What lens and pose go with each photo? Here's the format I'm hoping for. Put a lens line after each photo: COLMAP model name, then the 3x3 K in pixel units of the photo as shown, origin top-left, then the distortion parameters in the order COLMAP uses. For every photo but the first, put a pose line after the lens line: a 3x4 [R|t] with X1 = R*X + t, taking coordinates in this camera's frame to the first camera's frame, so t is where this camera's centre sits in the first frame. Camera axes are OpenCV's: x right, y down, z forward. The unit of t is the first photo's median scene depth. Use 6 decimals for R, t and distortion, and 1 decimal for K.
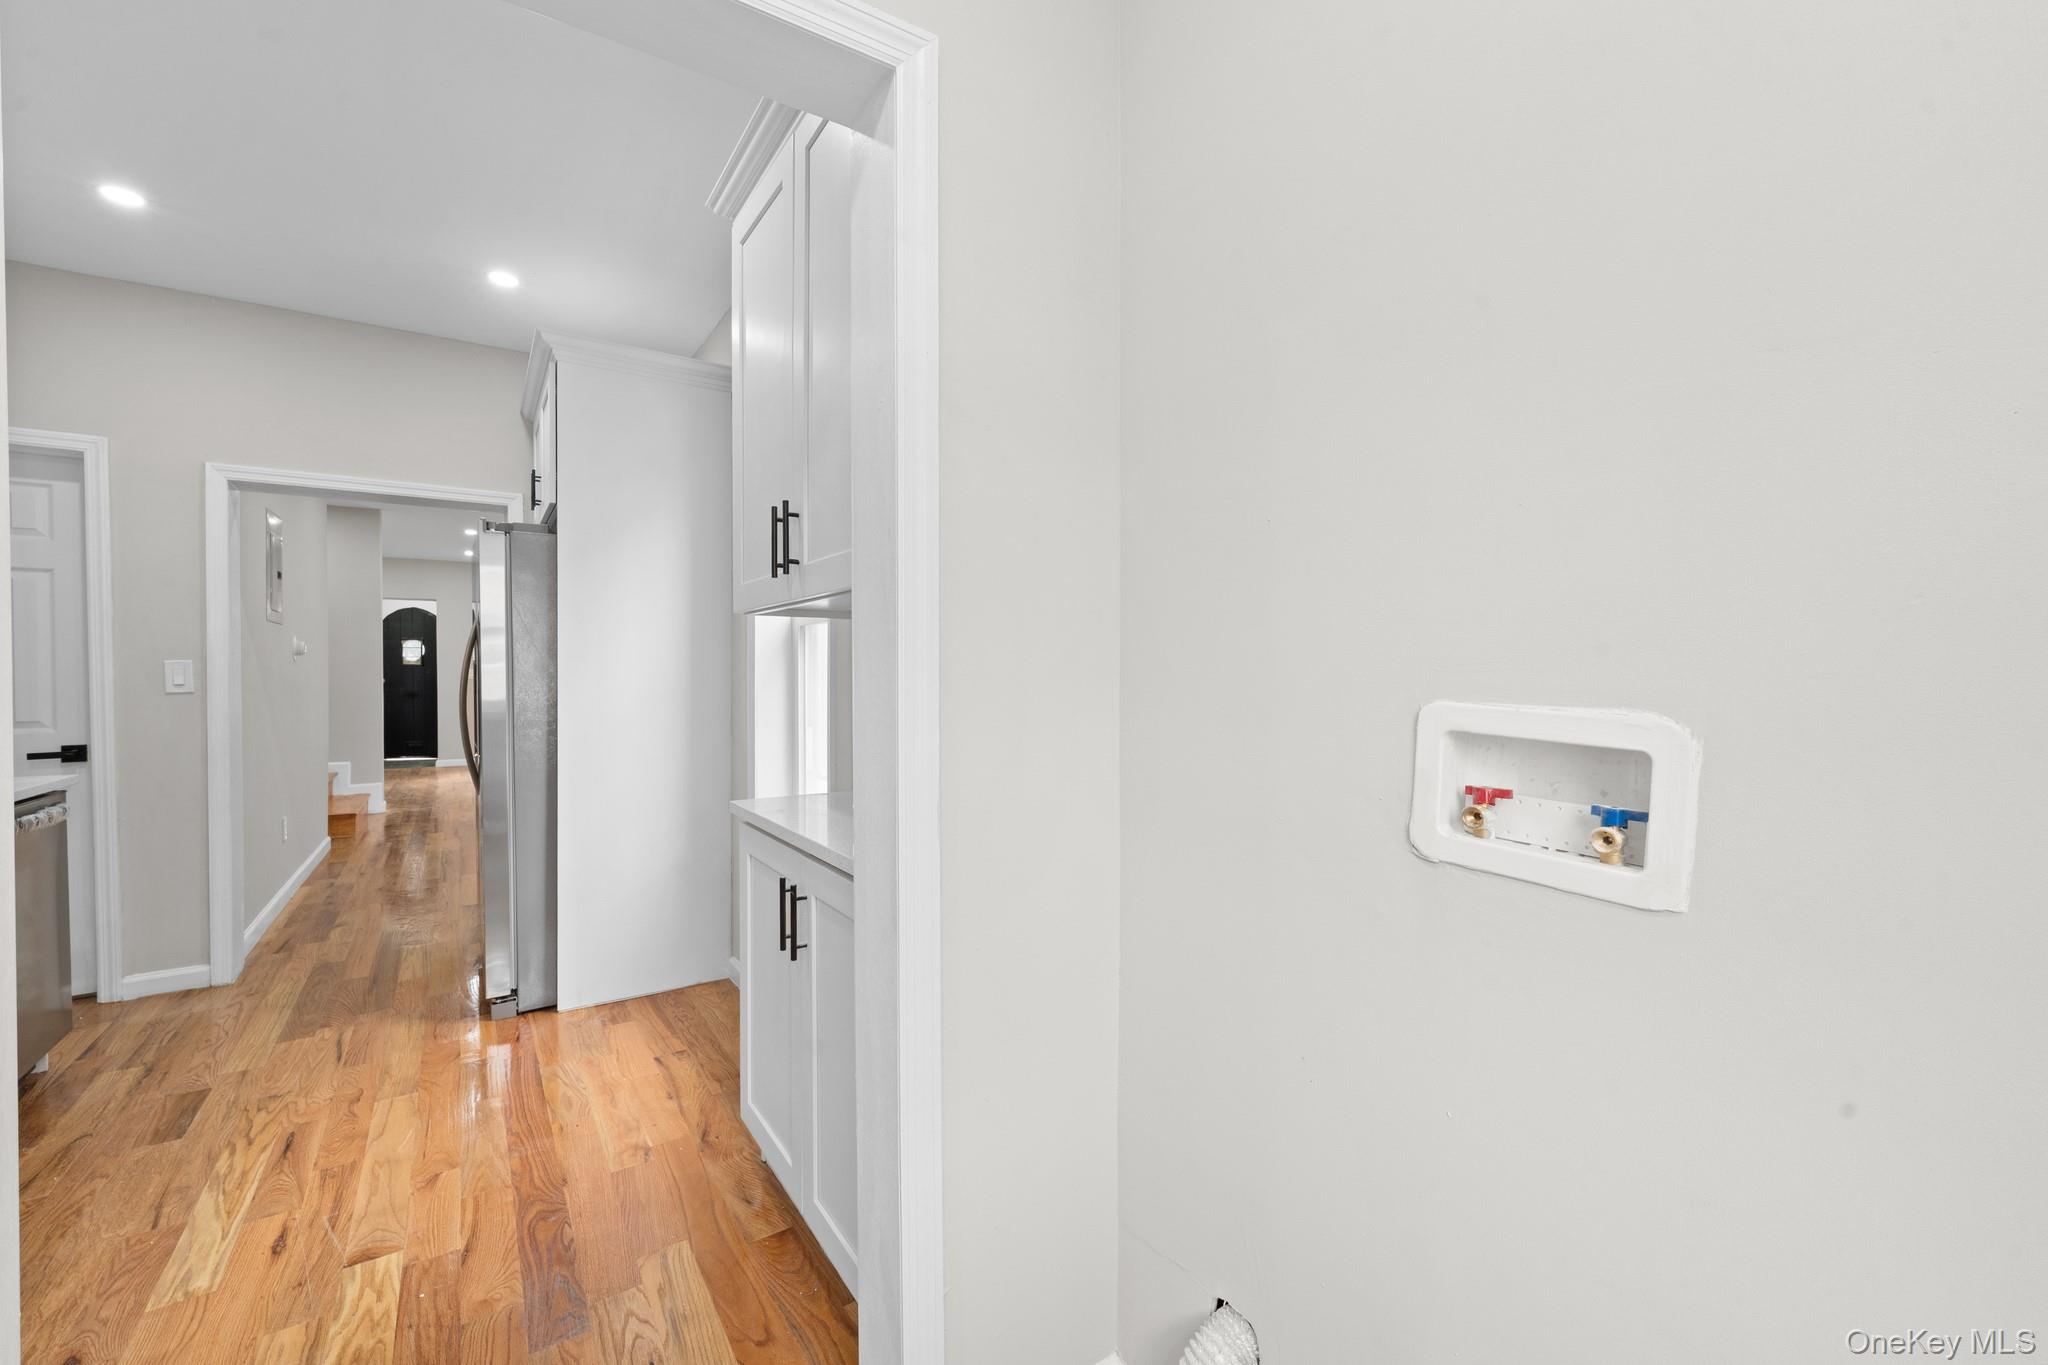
lens RADIAL K [[846.2, 0, 1021.6], [0, 846.2, 680.3], [0, 0, 1]] dist [0.000580, 0.000597]
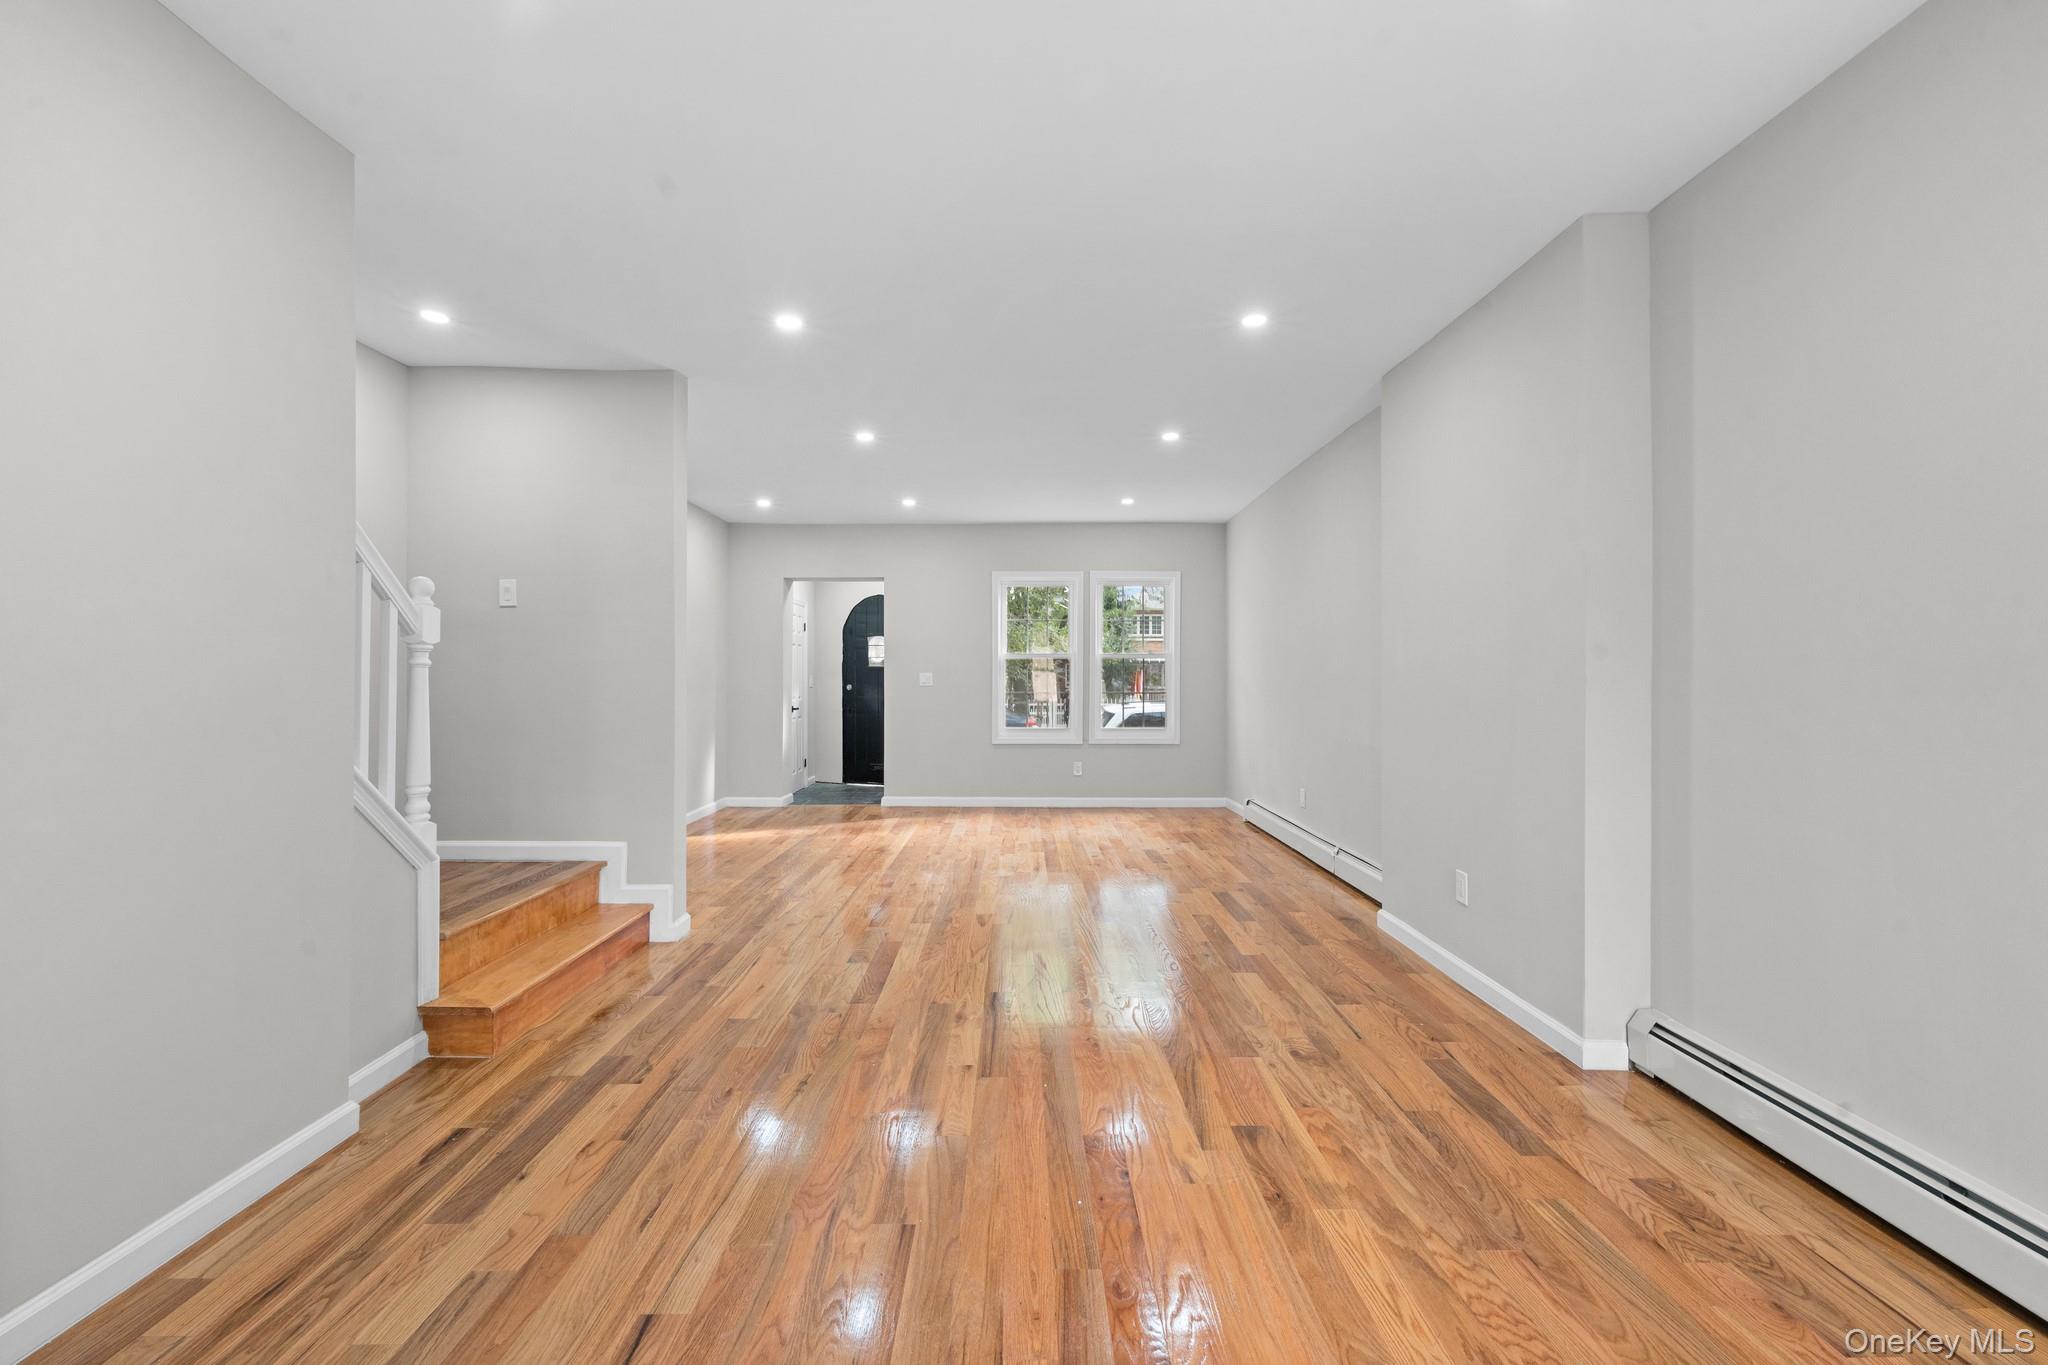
lens RADIAL K [[822.7, 0, 1024.0], [0, 822.7, 682.5], [0, 0, 1]] dist [-0.000047, 0.000102]
pose [[0.839479, 0.001544, -0.543390, -0.684316], [-0.002183, 0.999997, -0.000530, -0.015435], [0.543387, 0.001631, 0.839480, 1.625128]]
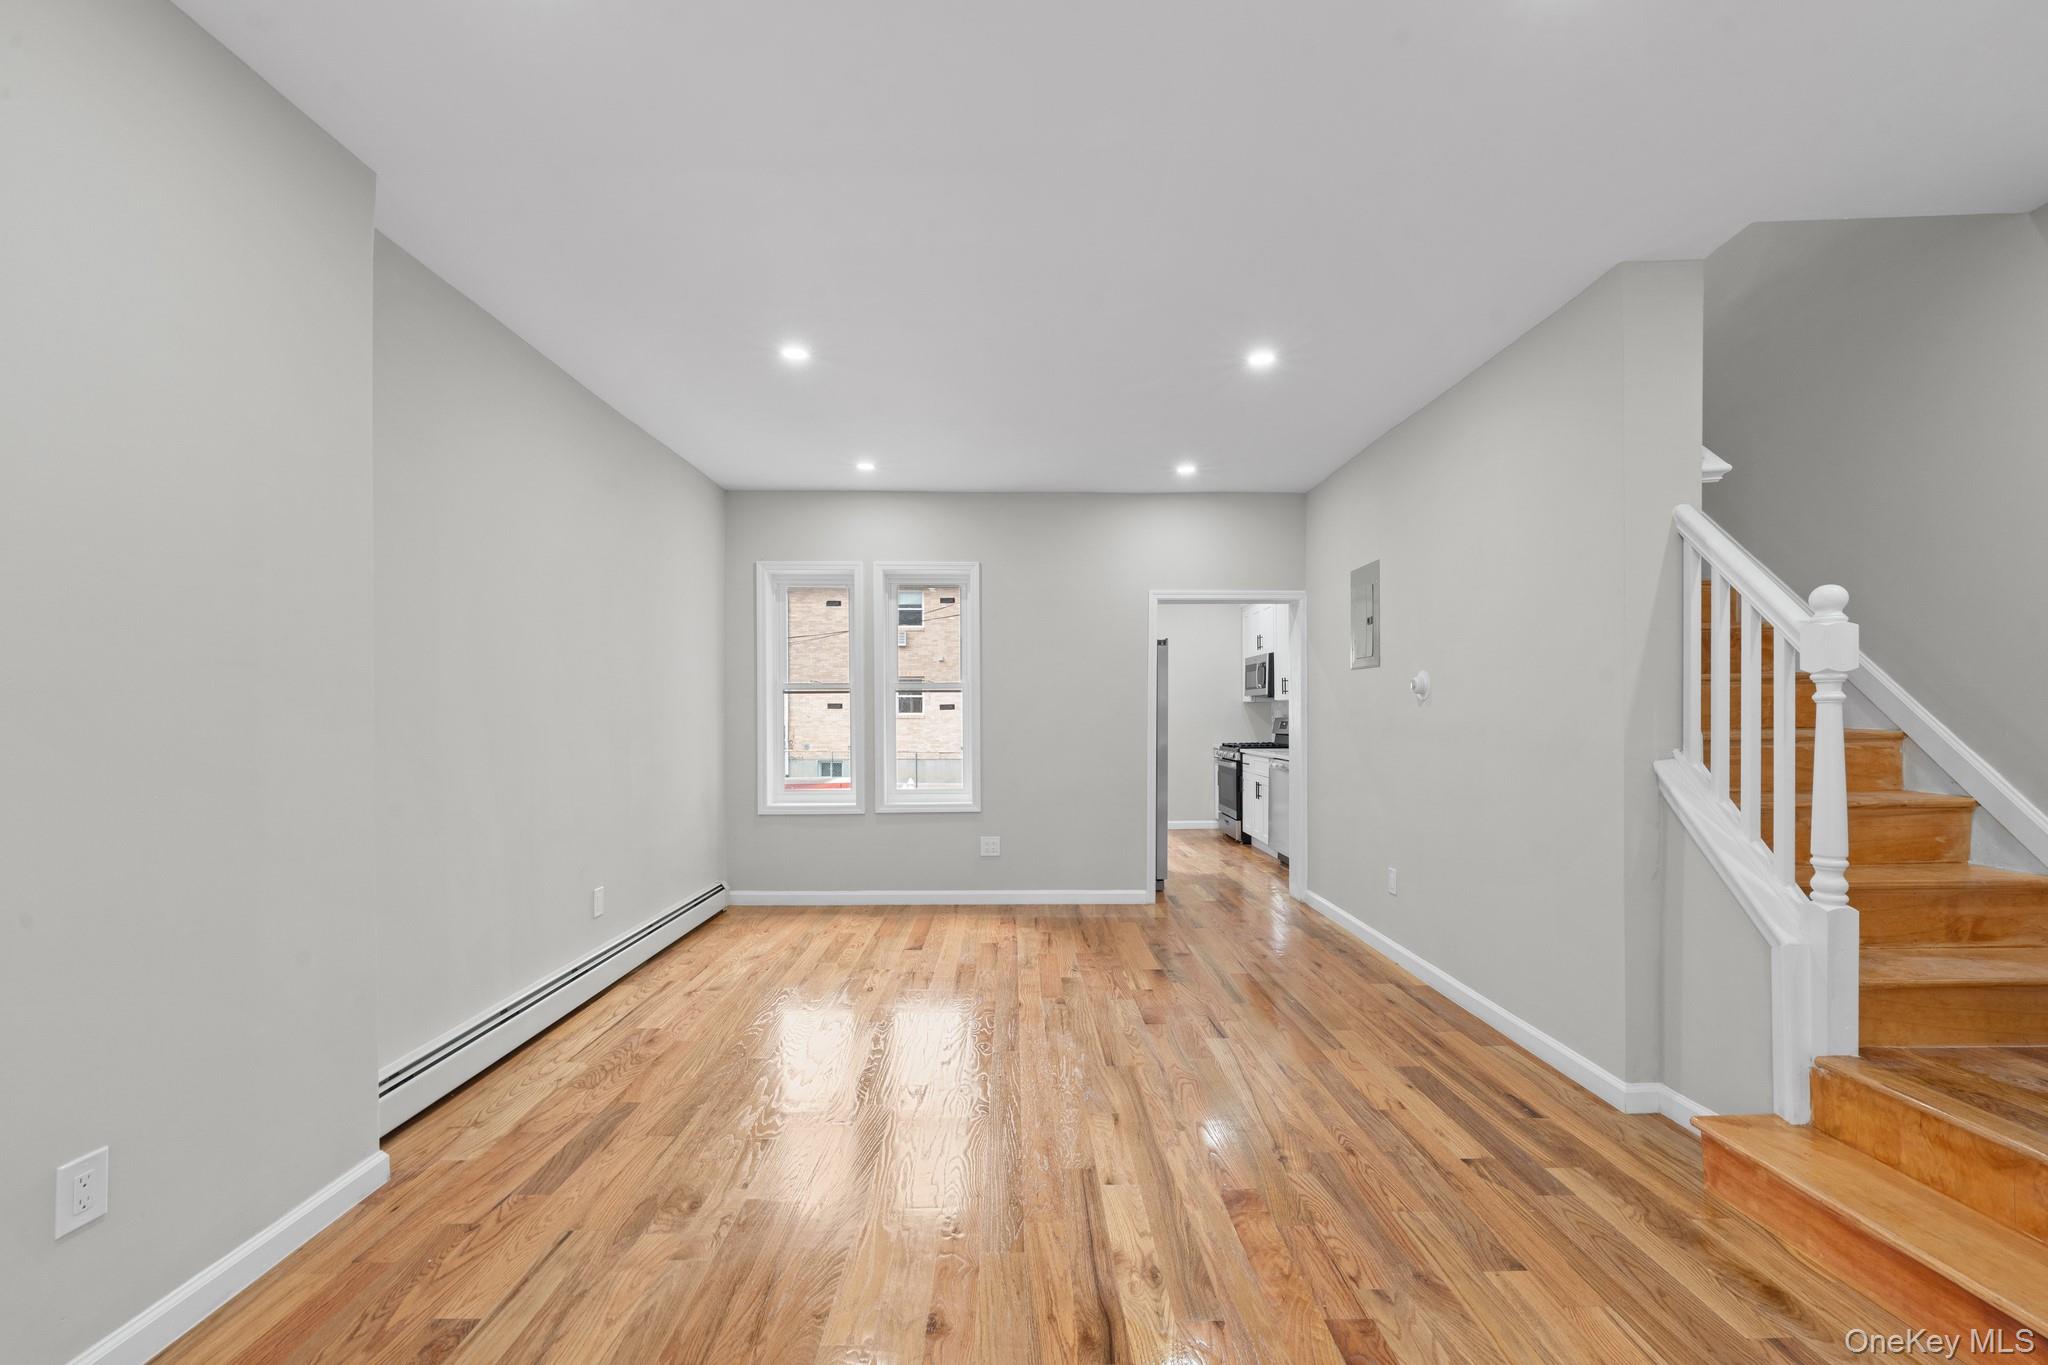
lens RADIAL K [[822.7, 0, 1024.0], [0, 822.7, 682.5], [0, 0, 1]] dist [-0.000047, 0.000102]
pose [[-0.841896, 0.022958, 0.539151, -1.475470], [0.006115, 0.999436, -0.033009, -0.027861], [-0.539605, -0.024493, -0.841562, 2.879565]]
